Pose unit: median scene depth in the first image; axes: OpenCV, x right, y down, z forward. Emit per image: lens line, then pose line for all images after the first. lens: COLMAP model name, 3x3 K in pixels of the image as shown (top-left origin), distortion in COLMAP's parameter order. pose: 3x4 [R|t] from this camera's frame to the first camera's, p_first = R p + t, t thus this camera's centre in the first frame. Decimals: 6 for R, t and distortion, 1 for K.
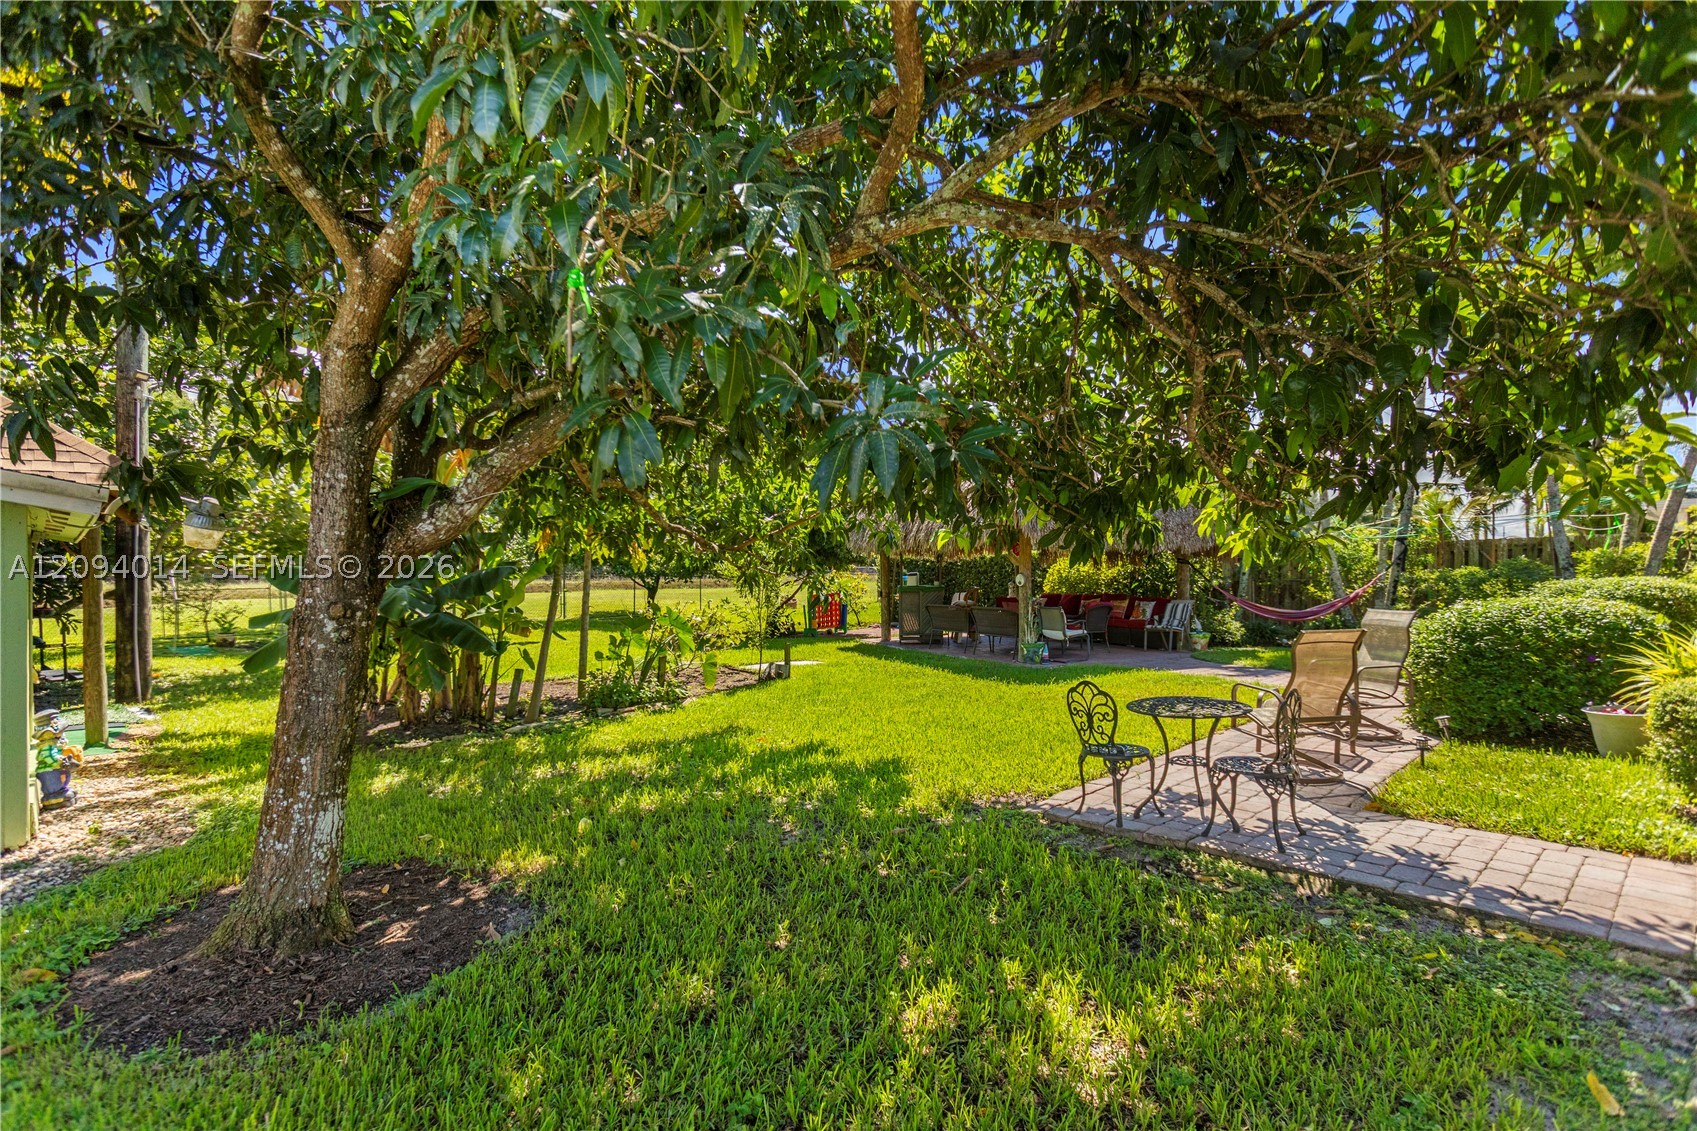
lens RADIAL K [[822.6, 0, 848.5], [0, 822.6, 565.5], [0, 0, 1]] dist [0.002071, 0.000244]
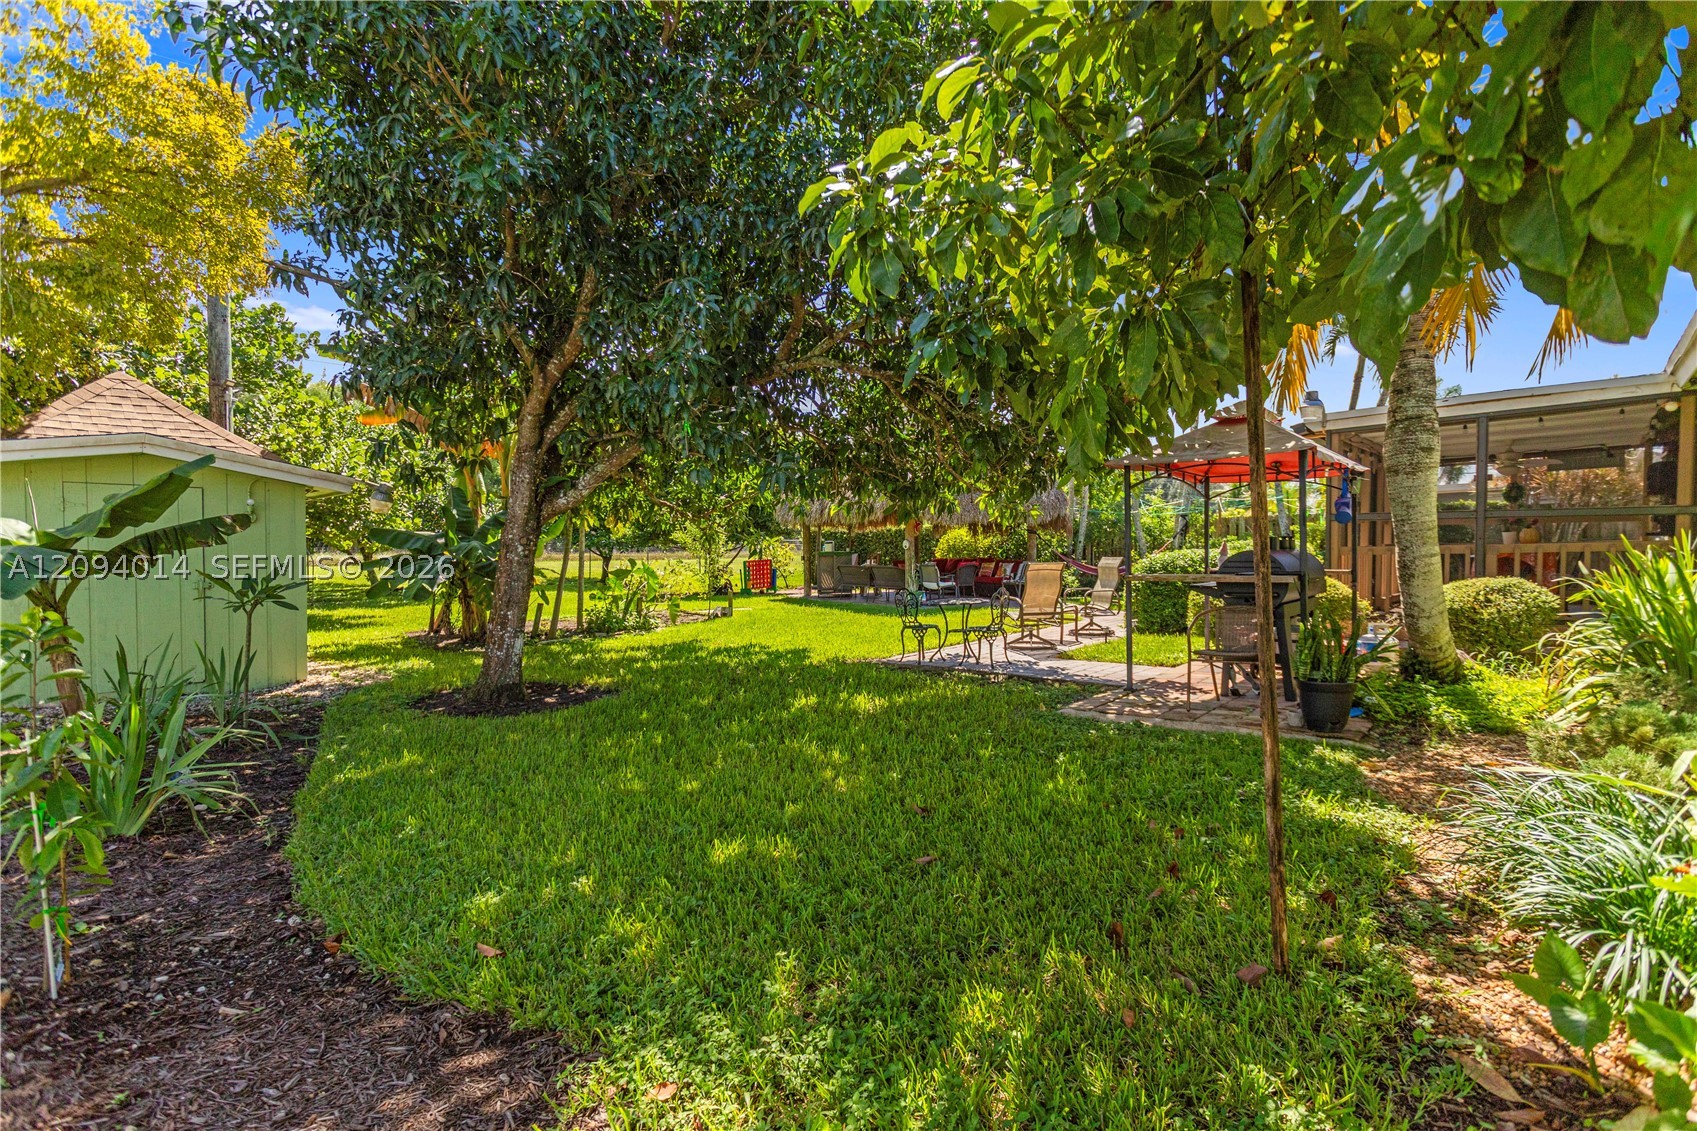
lens RADIAL K [[822.6, 0, 848.5], [0, 822.6, 565.5], [0, 0, 1]] dist [0.002071, 0.000244]
pose [[0.996539, 0.000862, 0.083125, 0.006431], [-0.003041, 0.999655, 0.026084, 0.020906], [-0.083074, -0.026246, 0.996198, -0.391003]]
